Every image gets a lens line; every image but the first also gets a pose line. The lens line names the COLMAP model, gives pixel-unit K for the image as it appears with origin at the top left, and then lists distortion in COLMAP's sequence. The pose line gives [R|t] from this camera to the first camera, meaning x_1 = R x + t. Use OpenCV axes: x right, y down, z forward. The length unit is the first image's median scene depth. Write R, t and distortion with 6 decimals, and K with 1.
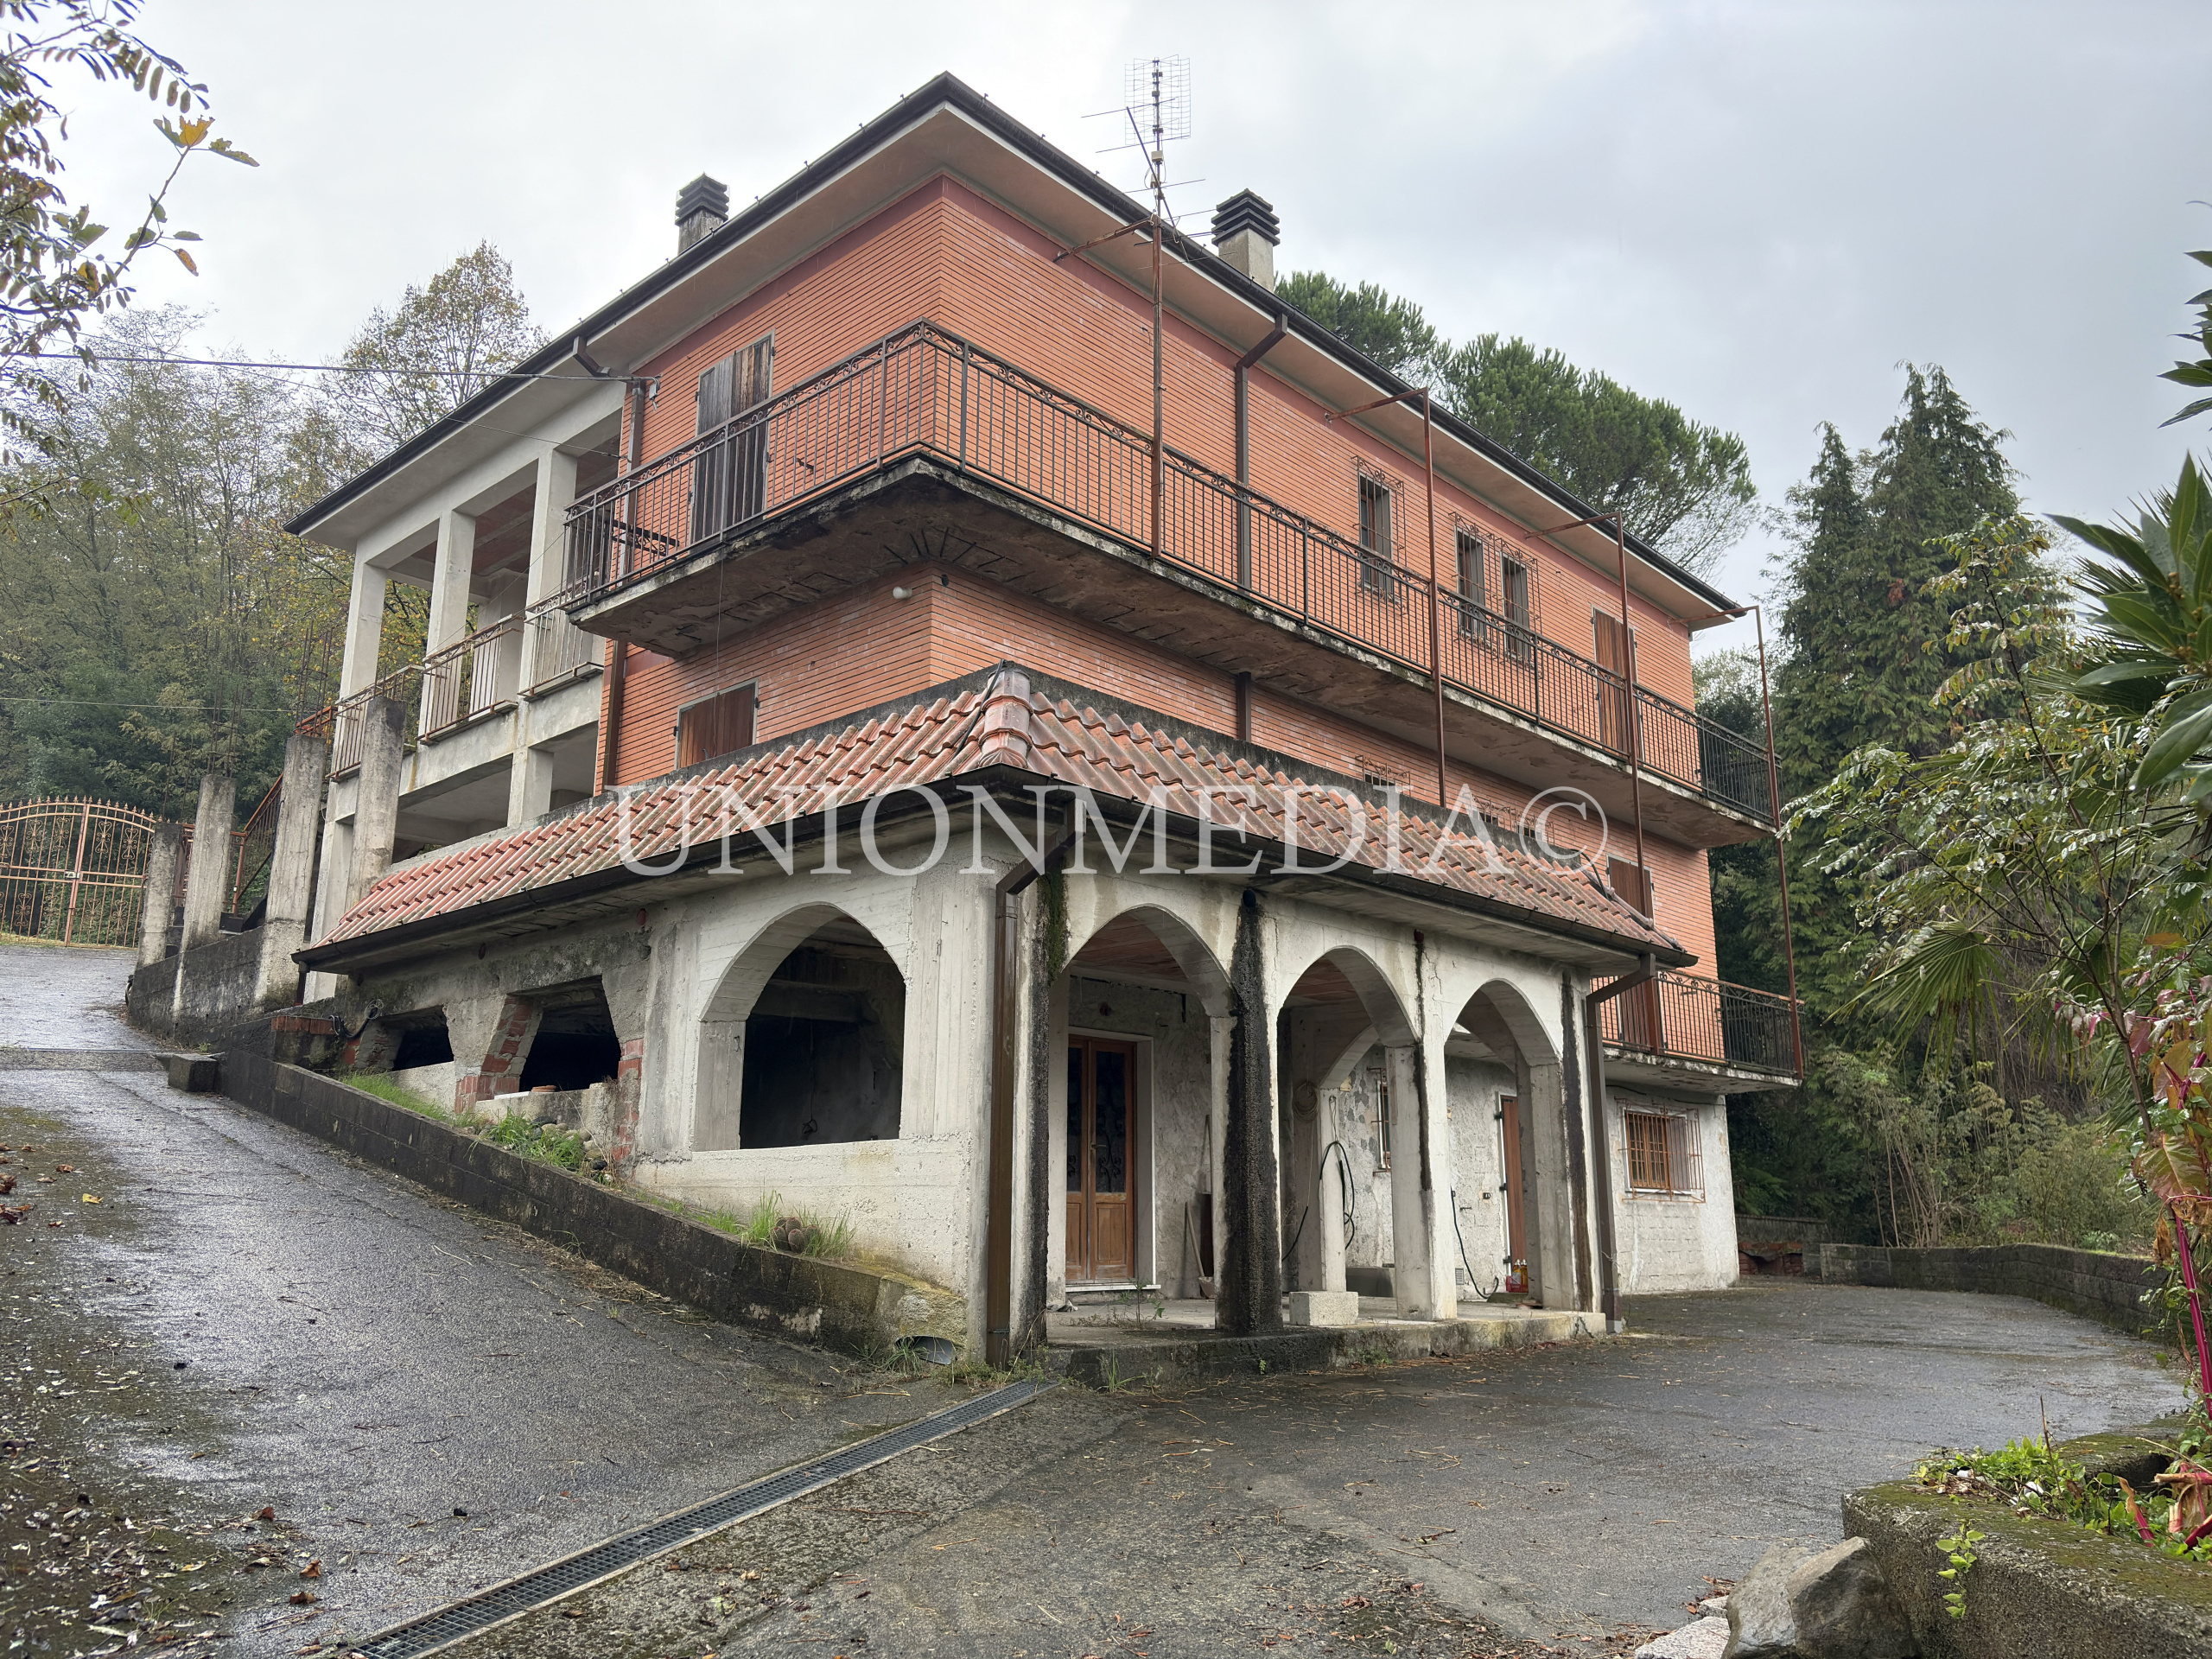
lens RADIAL K [[1655.6, 0, 1106.0], [0, 1655.6, 829.5], [0, 0, 1]] dist [0.000201, -0.005201]
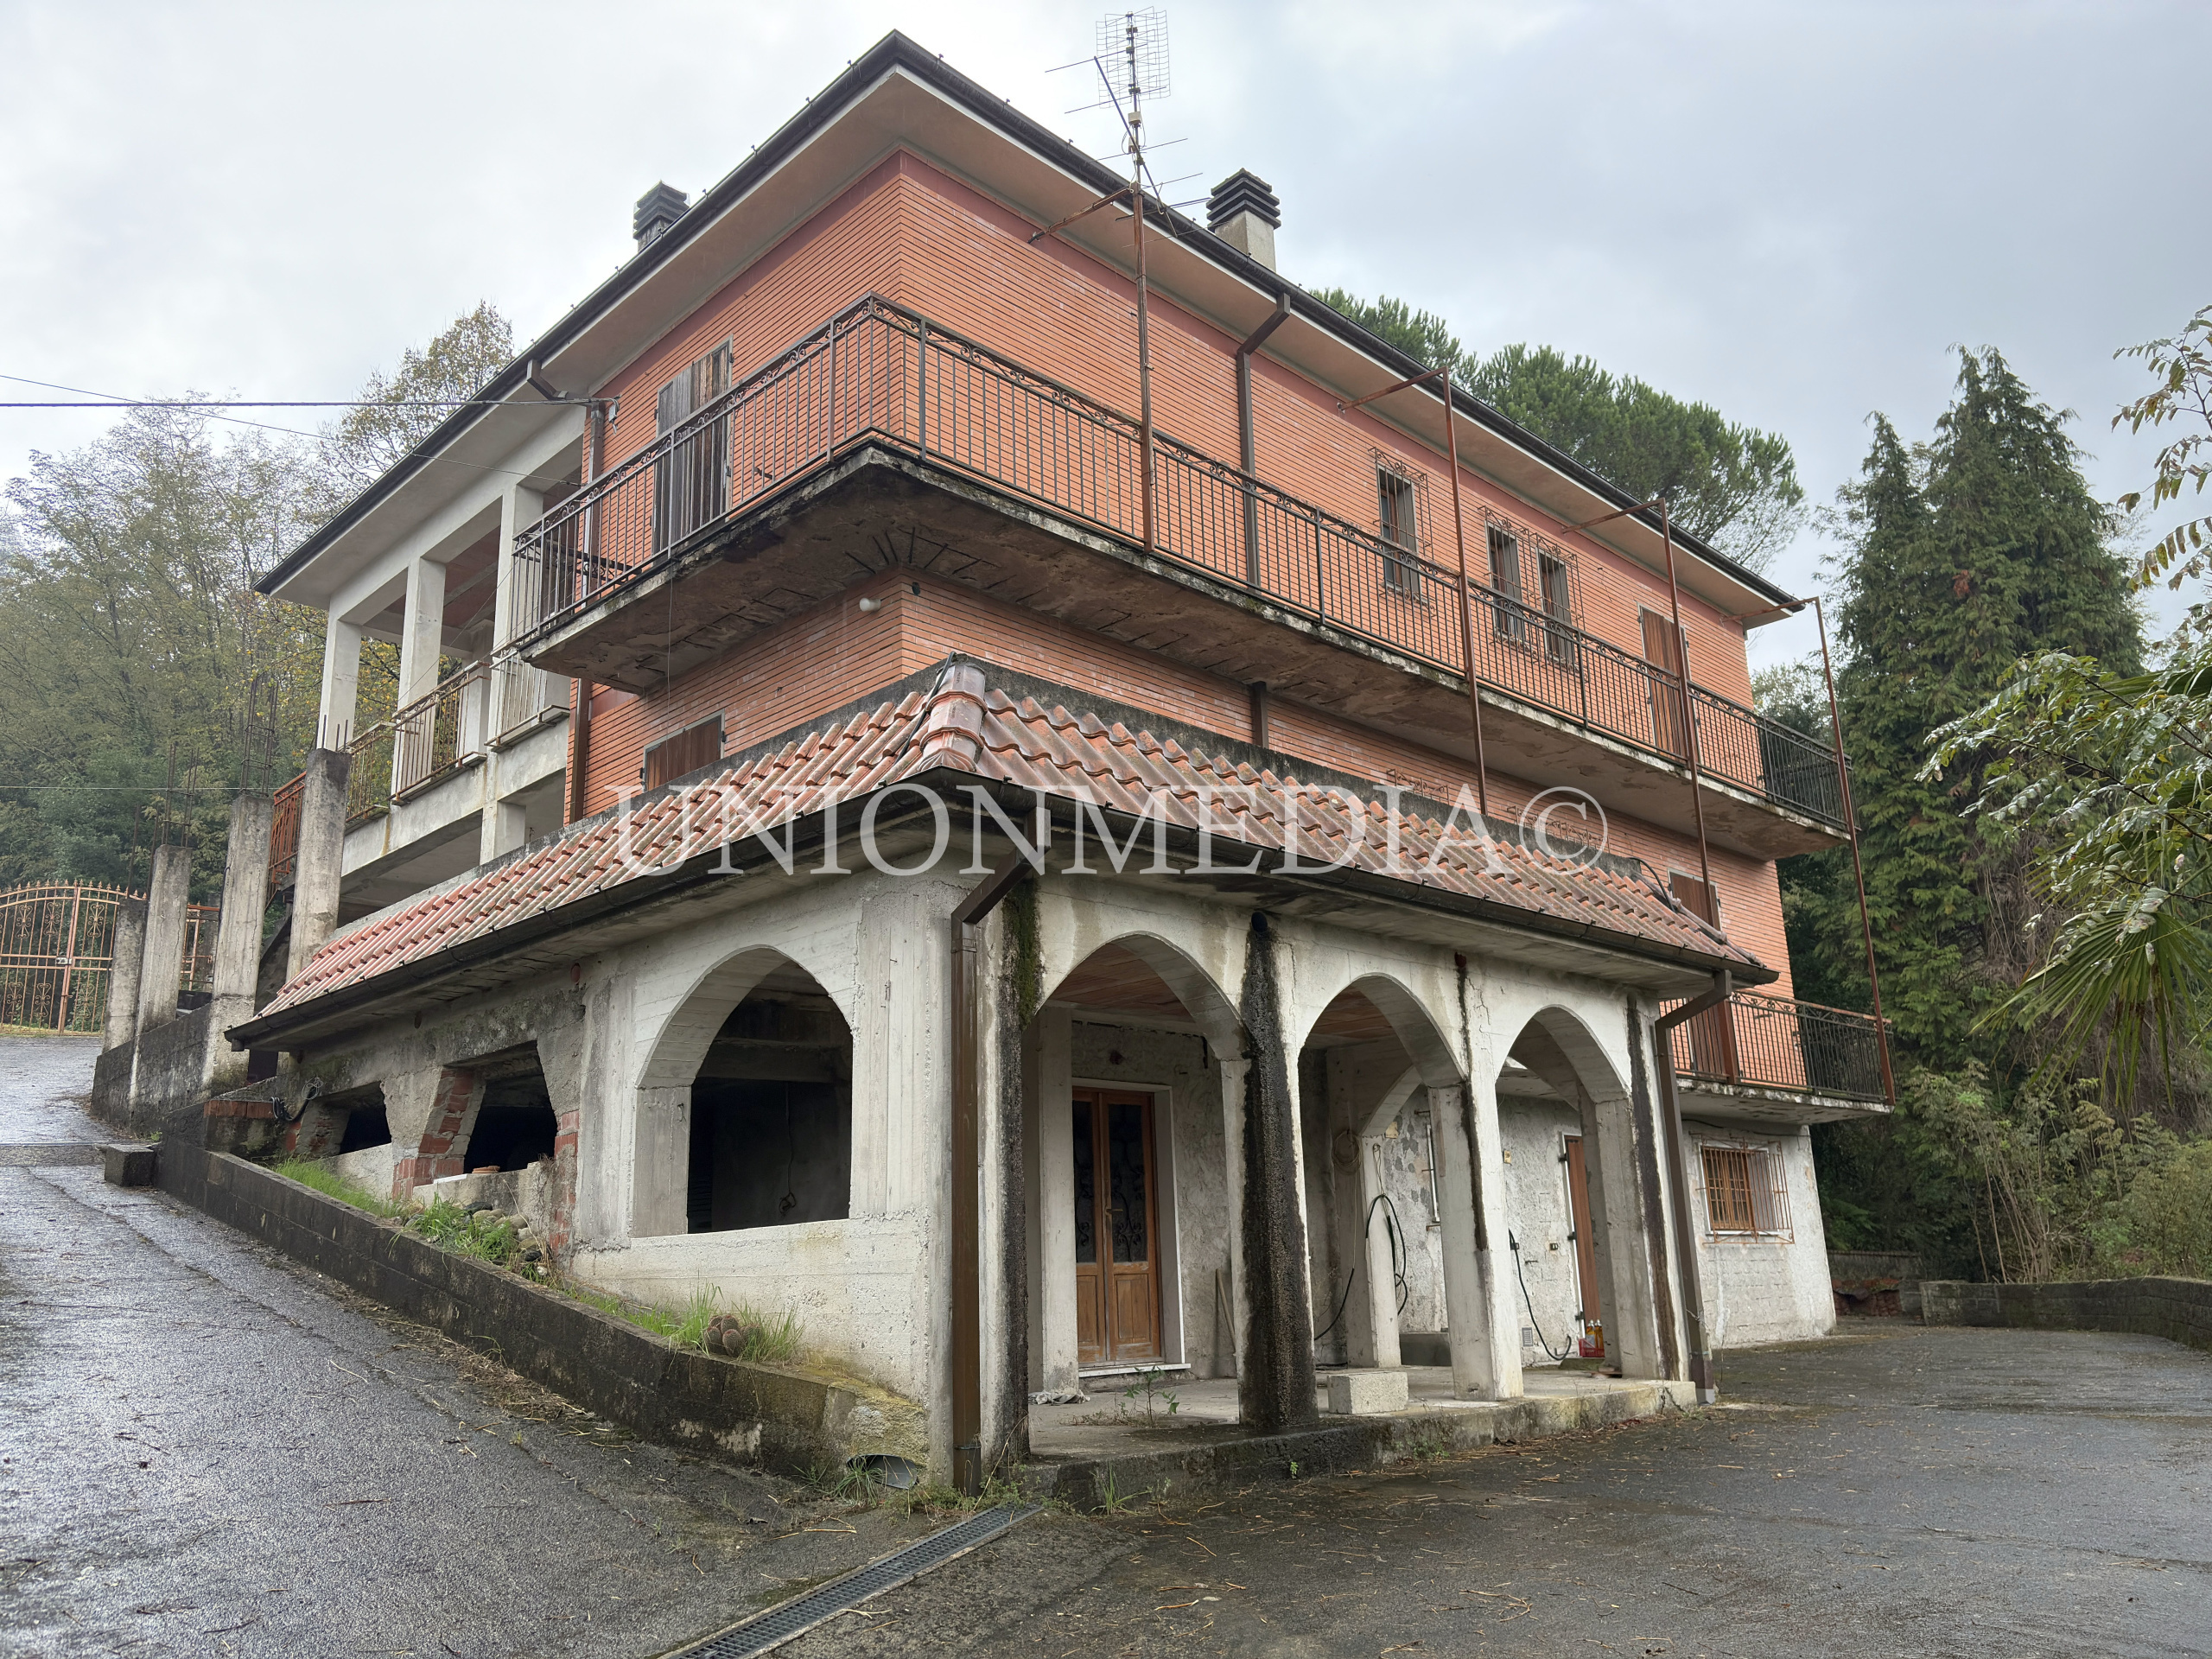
lens RADIAL K [[1648.3, 0, 1104.6], [0, 1648.3, 851.2], [0, 0, 1]] dist [-0.004224, 0.008399]
pose [[0.998576, -0.042876, -0.031733, 0.025302], [0.042278, 0.998920, -0.019288, 0.013033], [0.032526, 0.017919, 0.999310, 0.097753]]
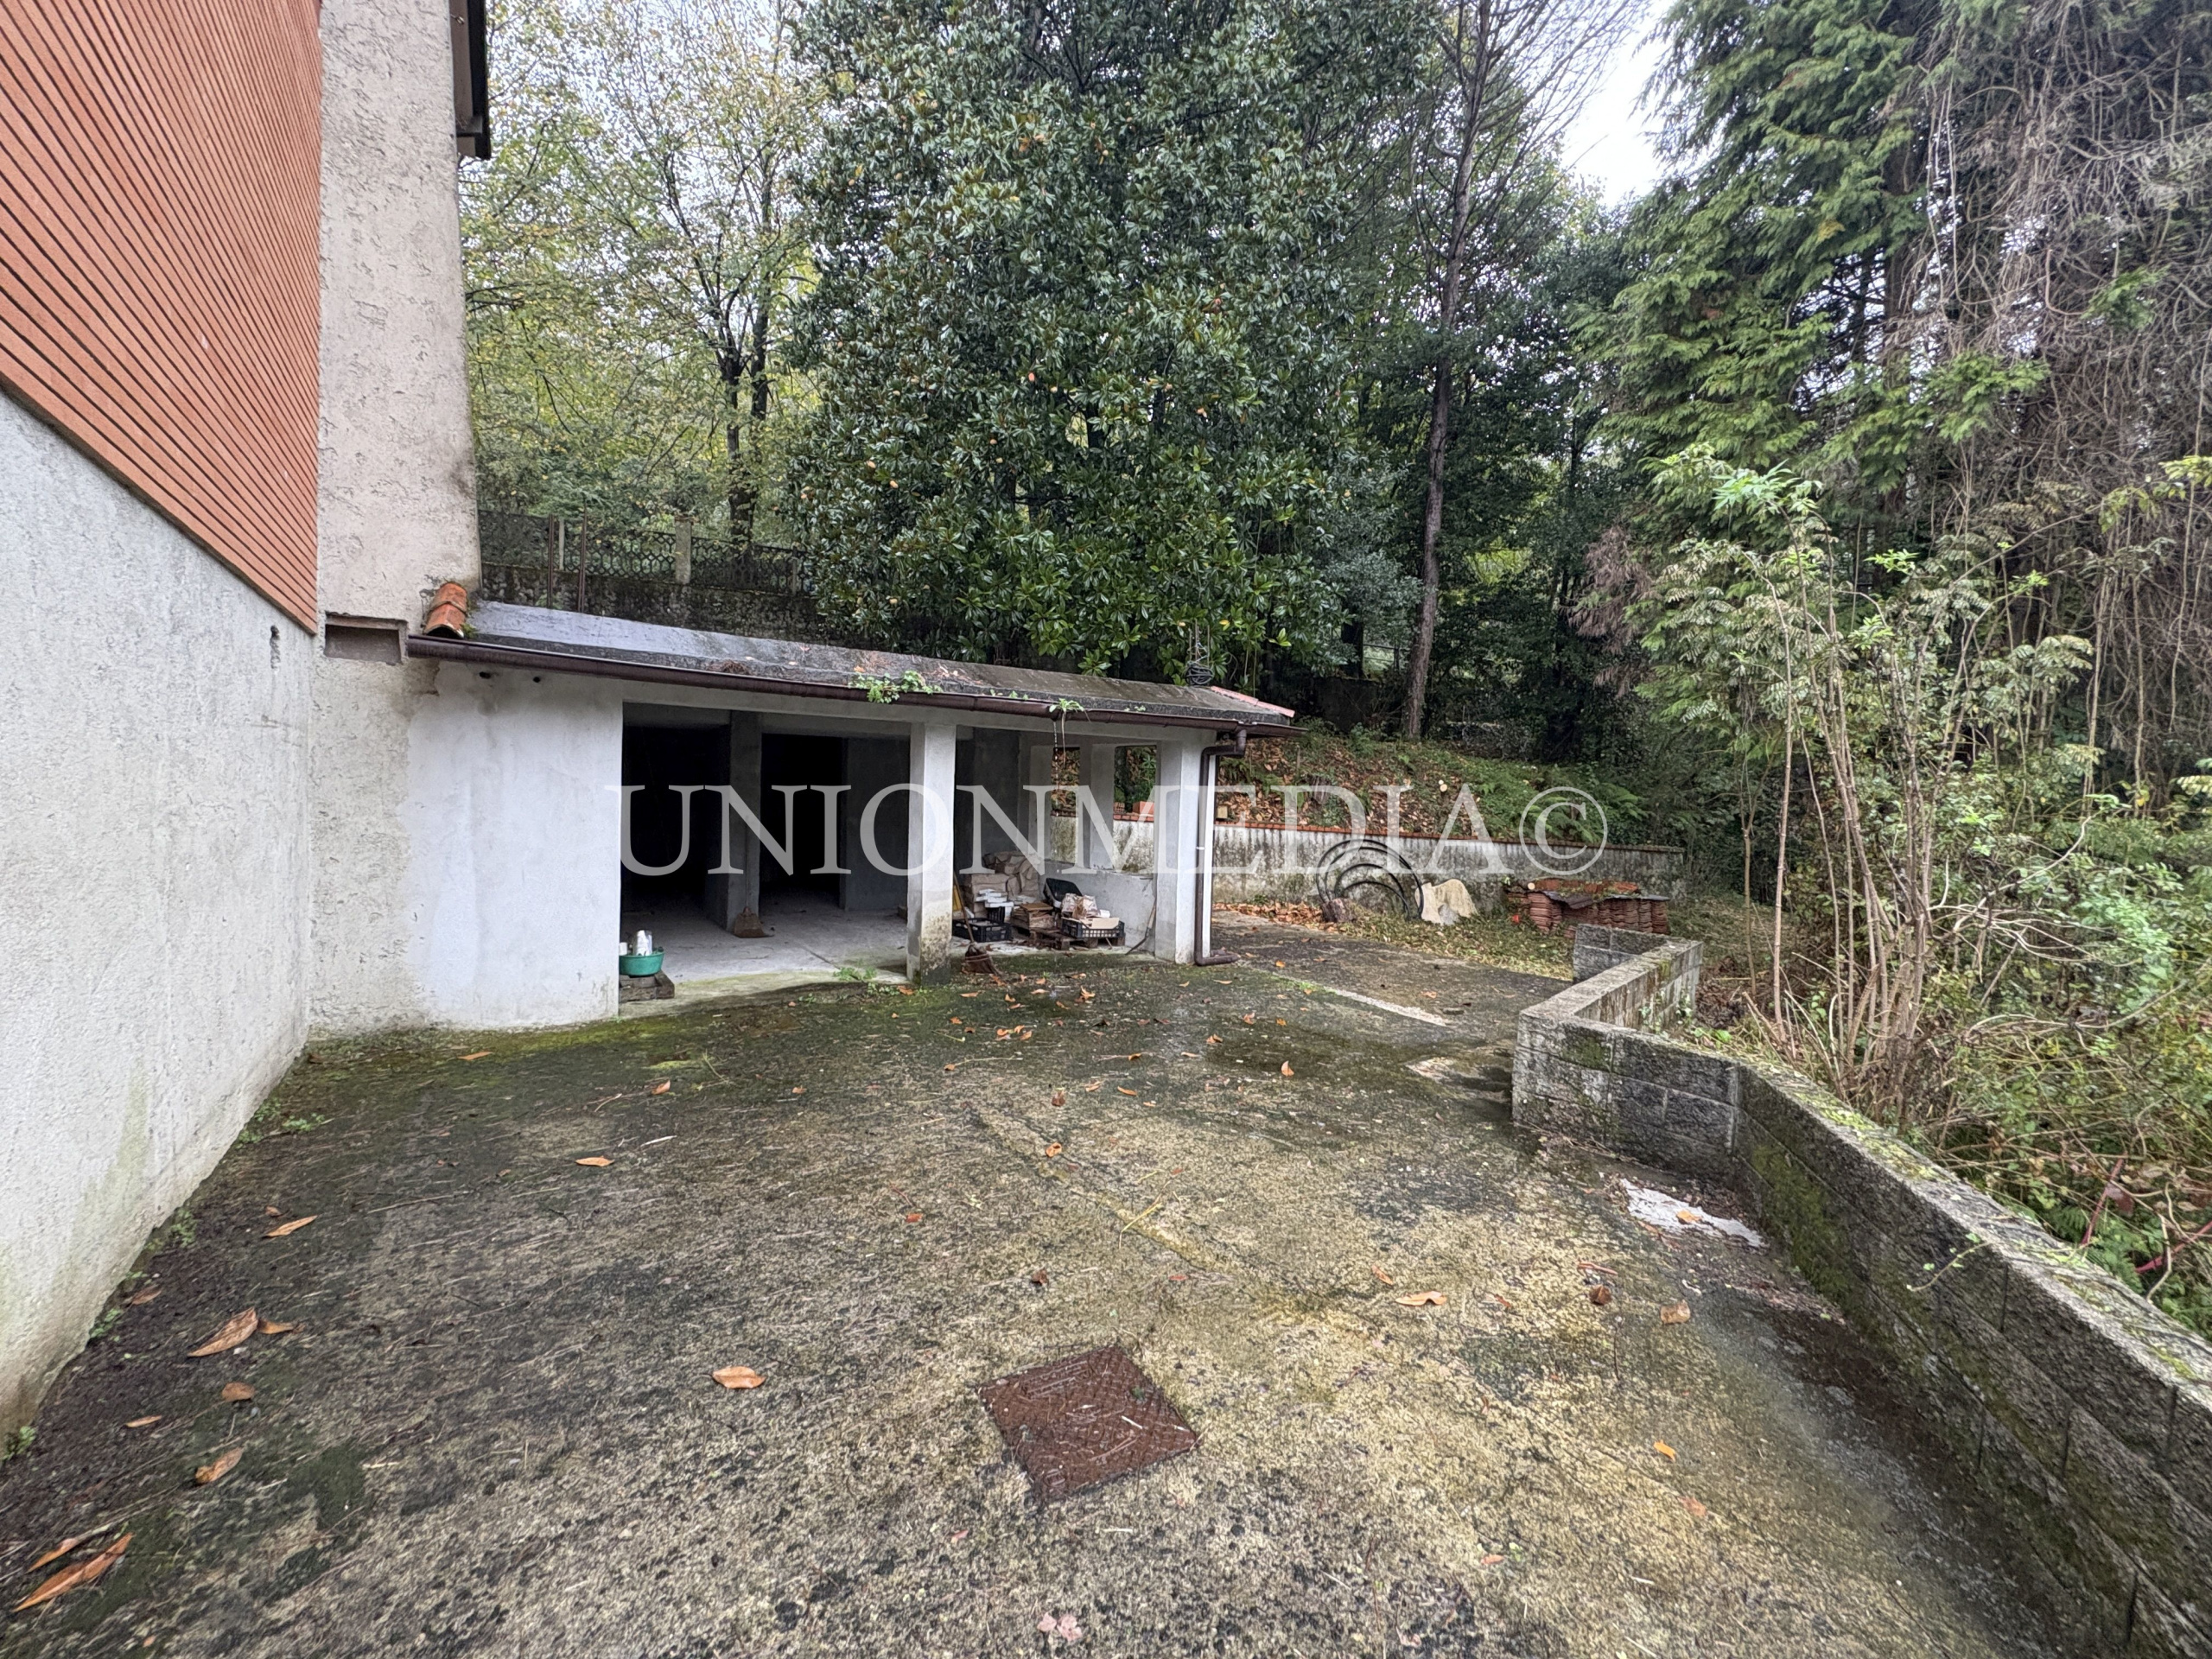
lens RADIAL K [[878.1, 0, 1108.5], [0, 878.1, 824.8], [0, 0, 1]] dist [0.000309, 0.000582]
pose [[0.973937, 0.026623, -0.225249, 0.636457], [0.031303, 0.967807, 0.249738, 0.267959], [0.224646, -0.250280, 0.941750, 1.339554]]
